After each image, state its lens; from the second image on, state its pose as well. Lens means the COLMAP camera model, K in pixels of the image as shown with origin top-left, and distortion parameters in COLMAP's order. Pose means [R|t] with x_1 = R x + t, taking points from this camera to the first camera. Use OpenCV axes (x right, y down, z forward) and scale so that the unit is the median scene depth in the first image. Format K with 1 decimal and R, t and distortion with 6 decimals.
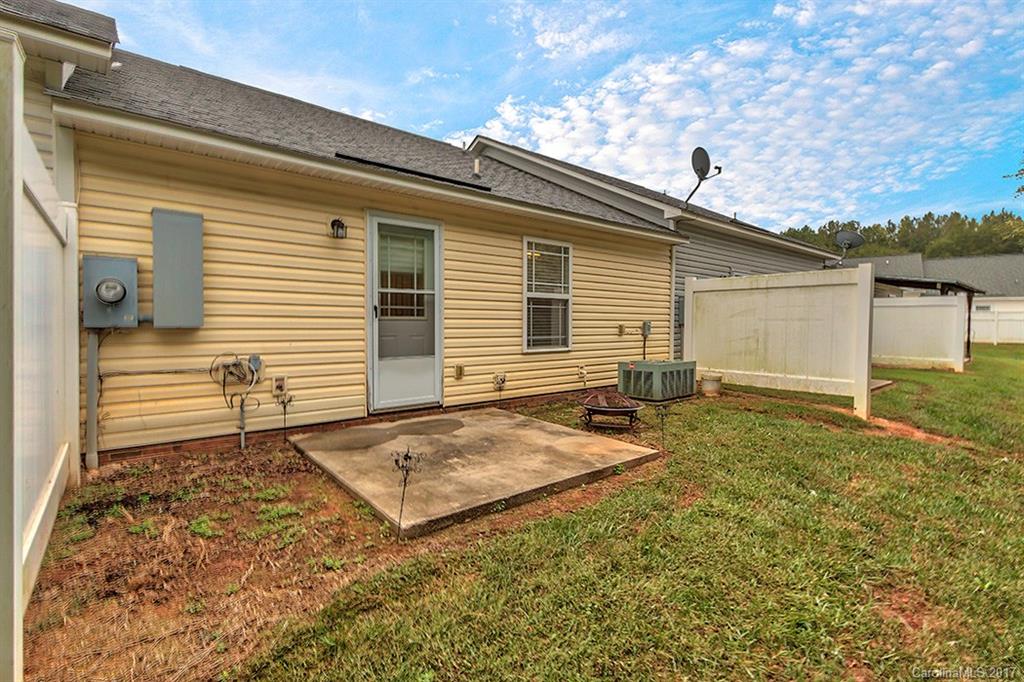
lens RADIAL K [[471.1, 0, 509.2], [0, 471.1, 329.9], [0, 0, 1]] dist [0.004280, -0.000996]
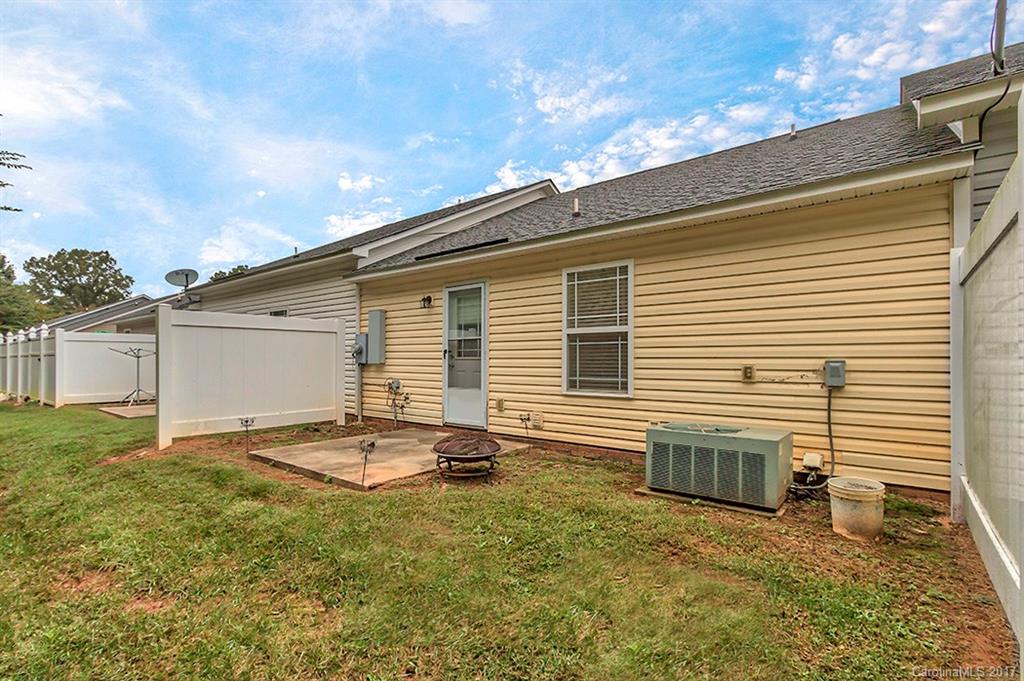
lens RADIAL K [[471.1, 0, 512.6], [0, 471.1, 351.1], [0, 0, 1]] dist [0.004280, -0.000996]
pose [[0.209437, -0.020236, -0.977613, 0.915529], [-0.012762, 0.999644, -0.023426, -0.013654], [0.977739, 0.017382, 0.209104, 0.707616]]
